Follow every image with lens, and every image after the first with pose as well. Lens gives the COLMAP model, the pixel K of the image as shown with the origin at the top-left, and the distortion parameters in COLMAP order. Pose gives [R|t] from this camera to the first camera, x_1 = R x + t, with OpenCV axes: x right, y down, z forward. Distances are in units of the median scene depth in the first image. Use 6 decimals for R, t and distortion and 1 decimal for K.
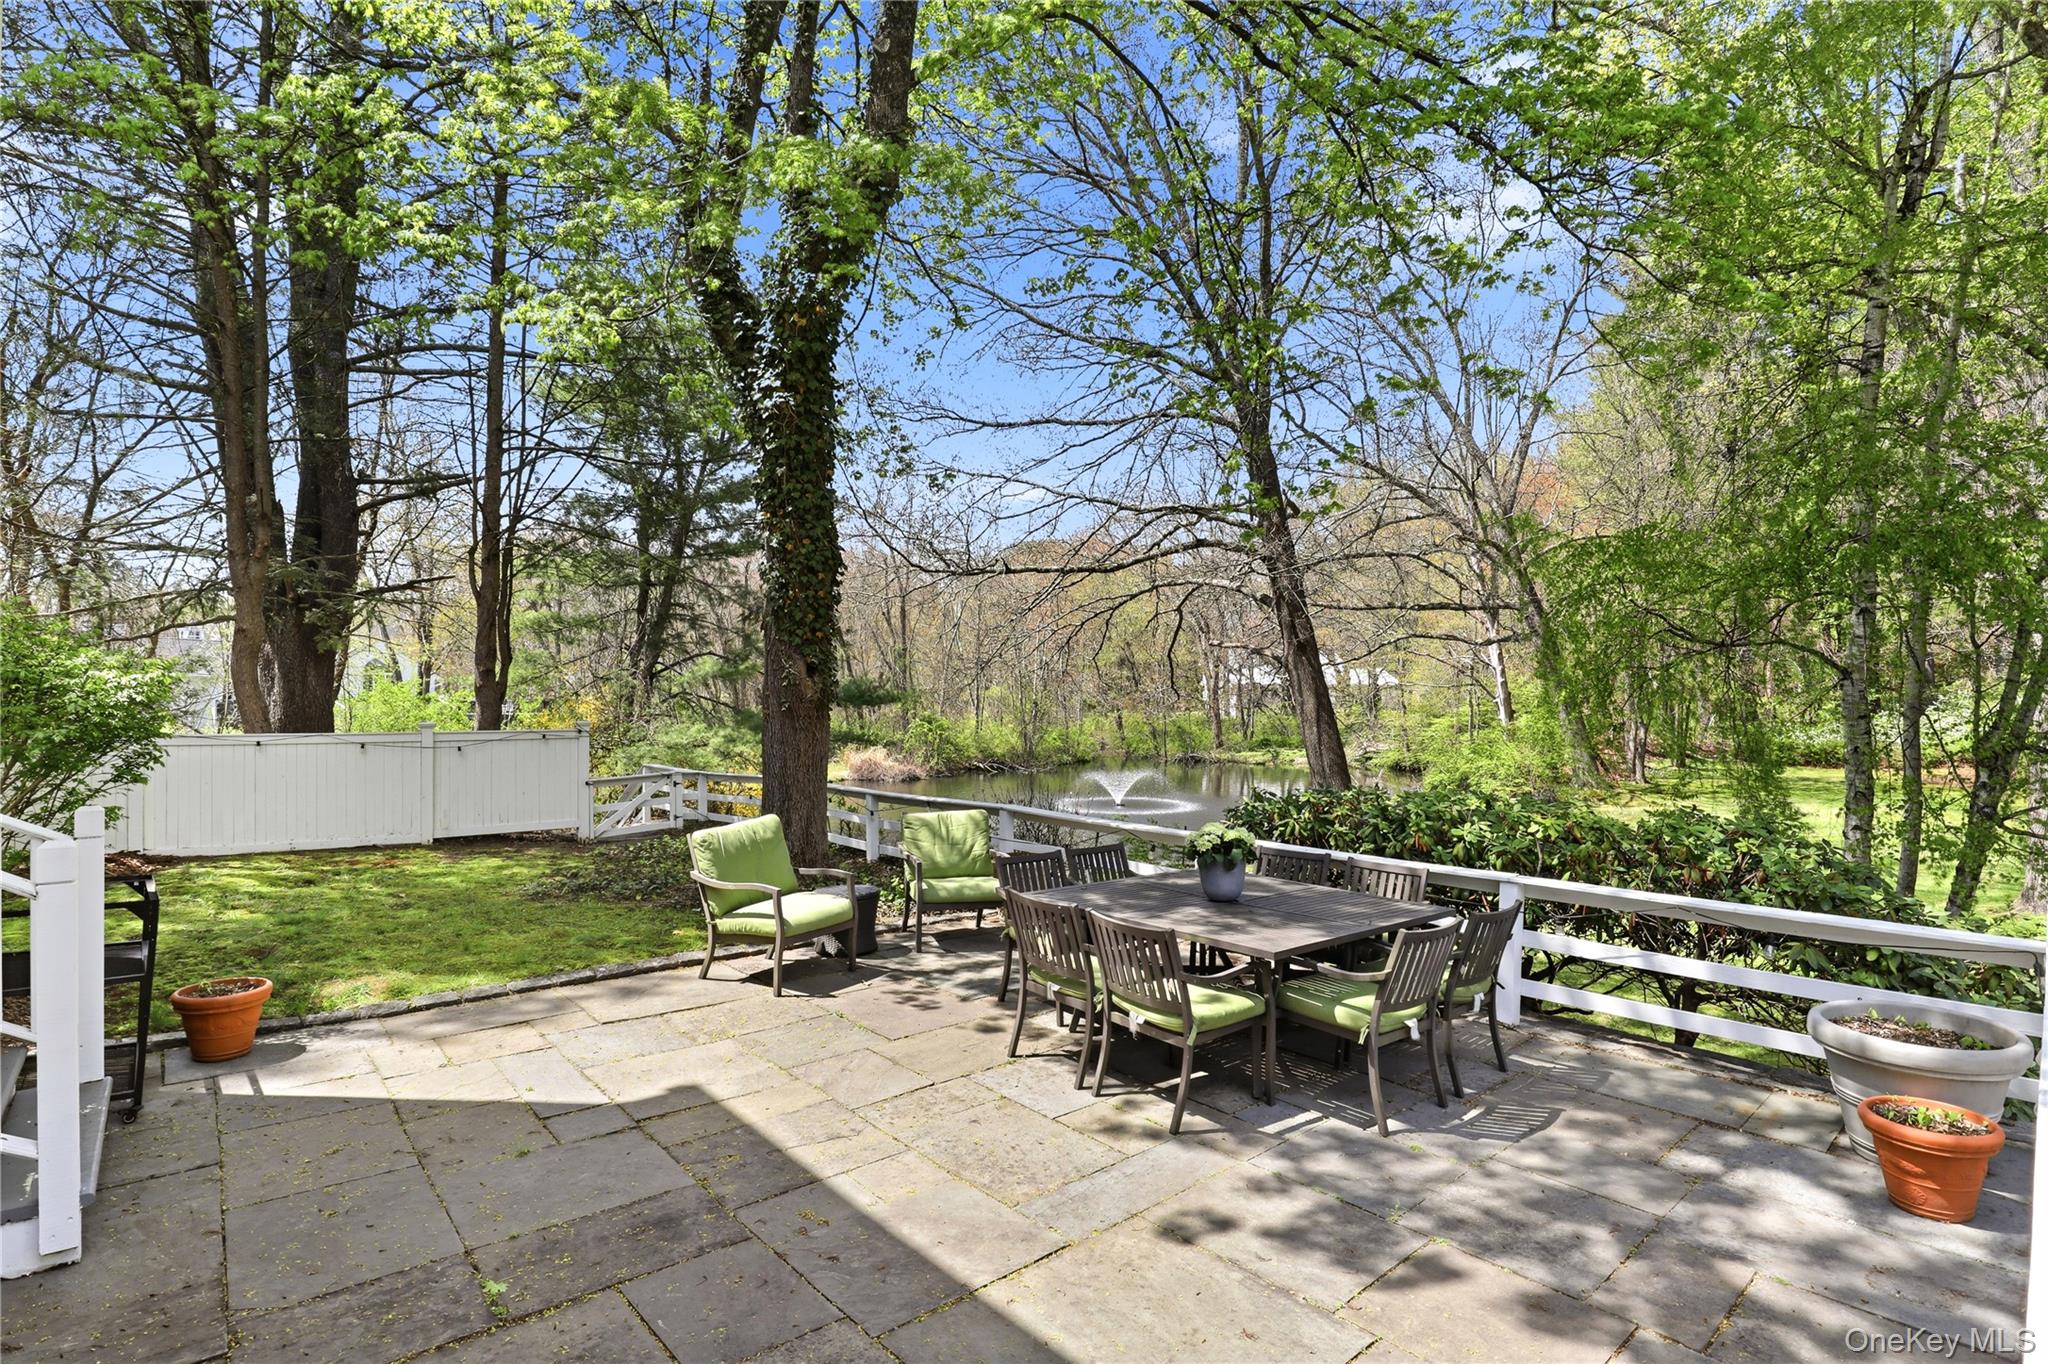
lens RADIAL K [[1019.1, 0, 1020.9], [0, 1019.1, 702.0], [0, 0, 1]] dist [-0.002392, 0.000038]
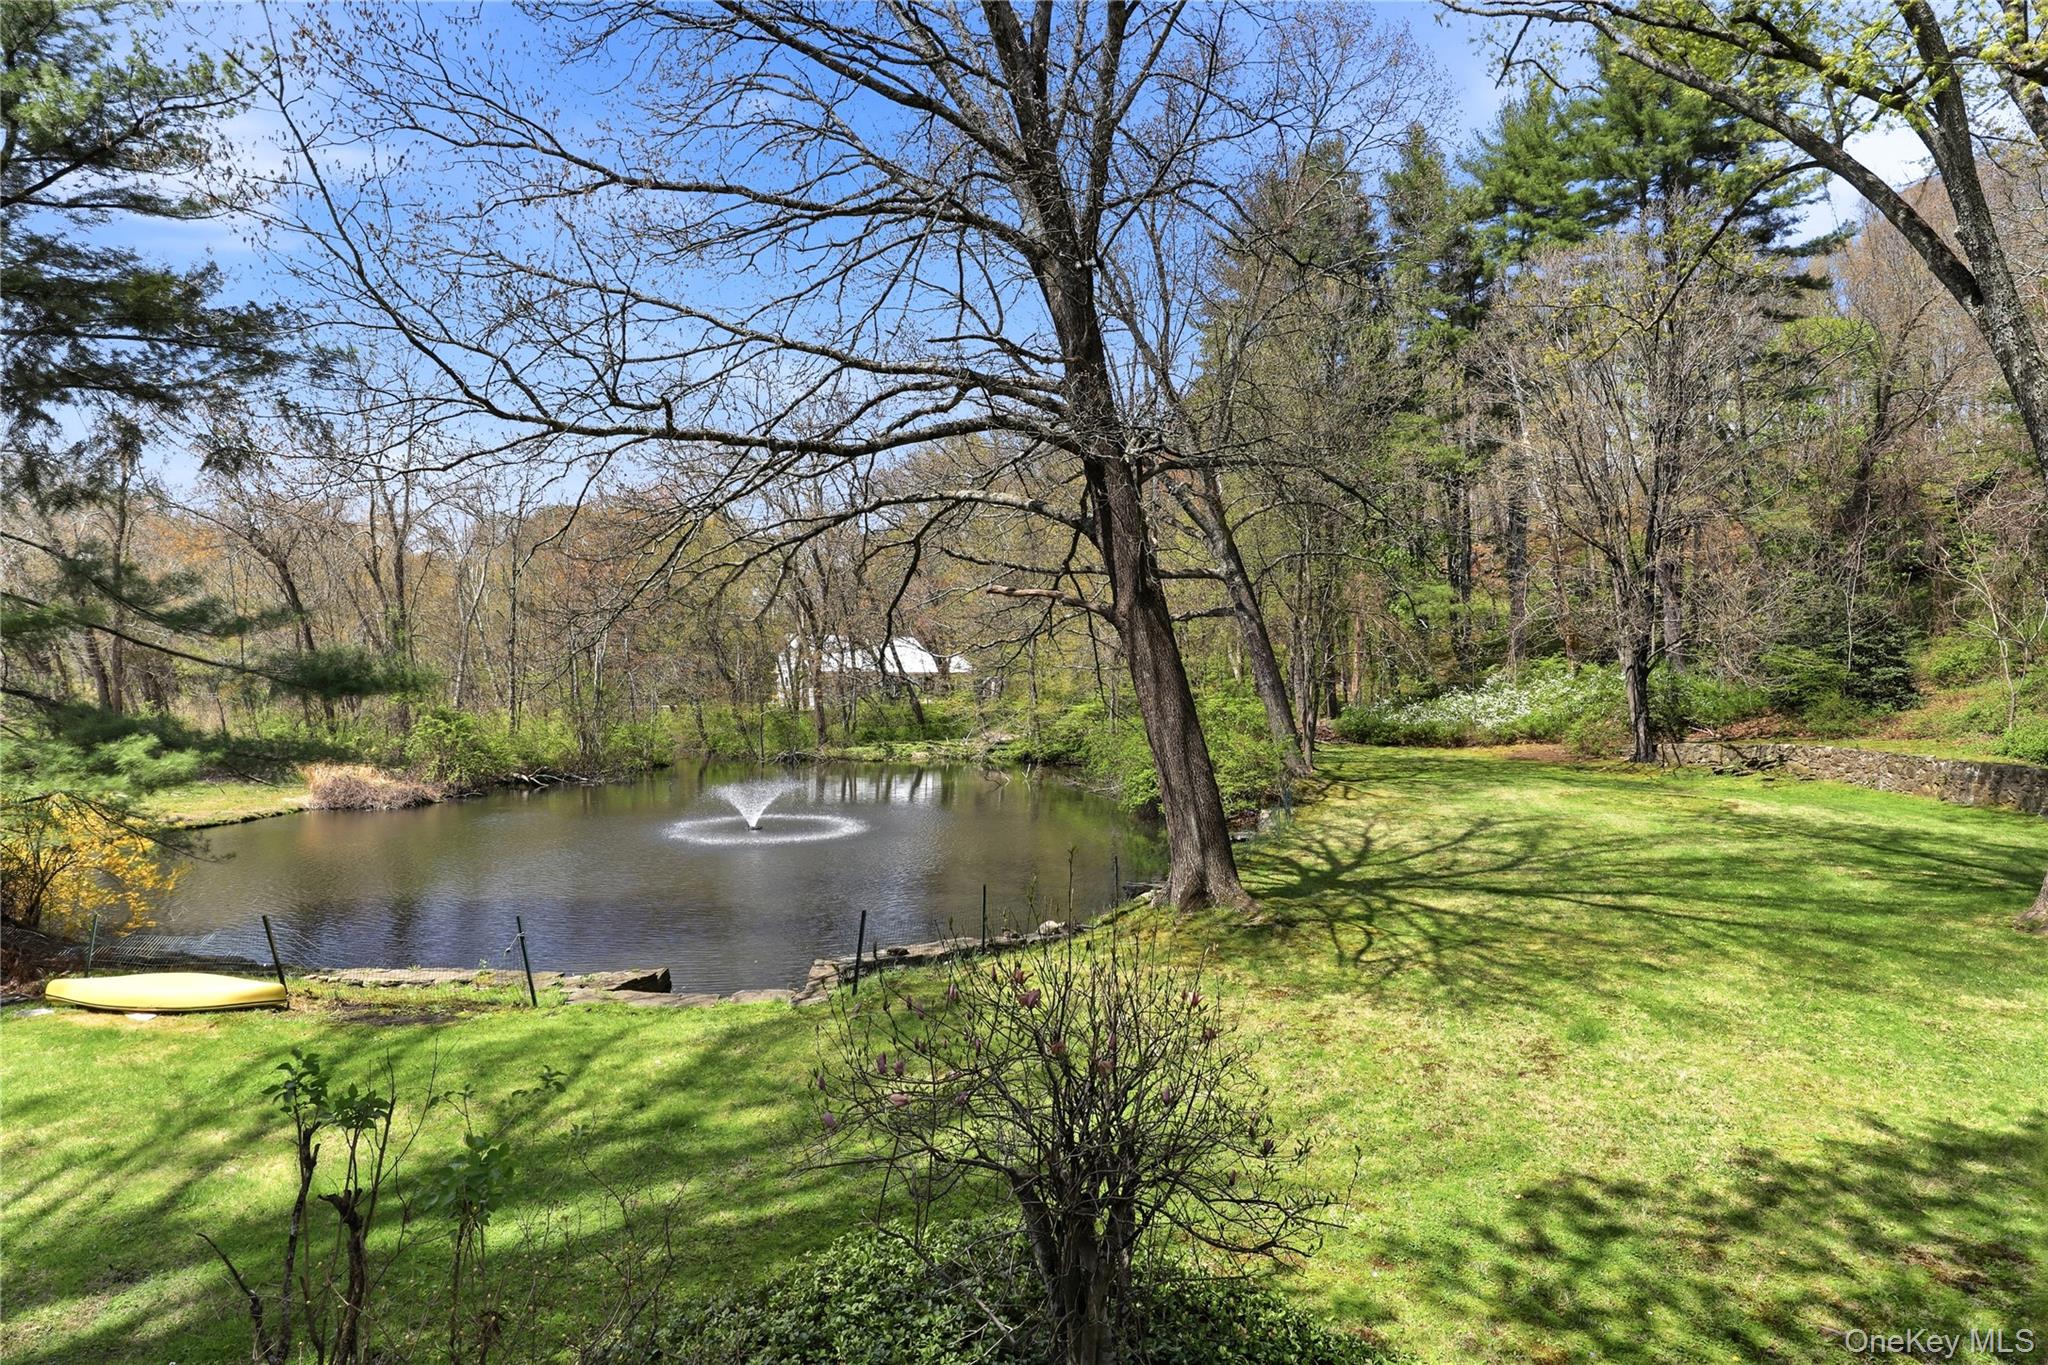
lens RADIAL K [[1019.1, 0, 1020.9], [0, 1019.1, 702.5], [0, 0, 1]] dist [-0.002392, 0.000038]
pose [[0.901695, -0.012227, 0.432200, -0.037166], [0.008344, 0.999906, 0.010881, 0.003379], [-0.432292, -0.006205, 0.901712, 0.203588]]
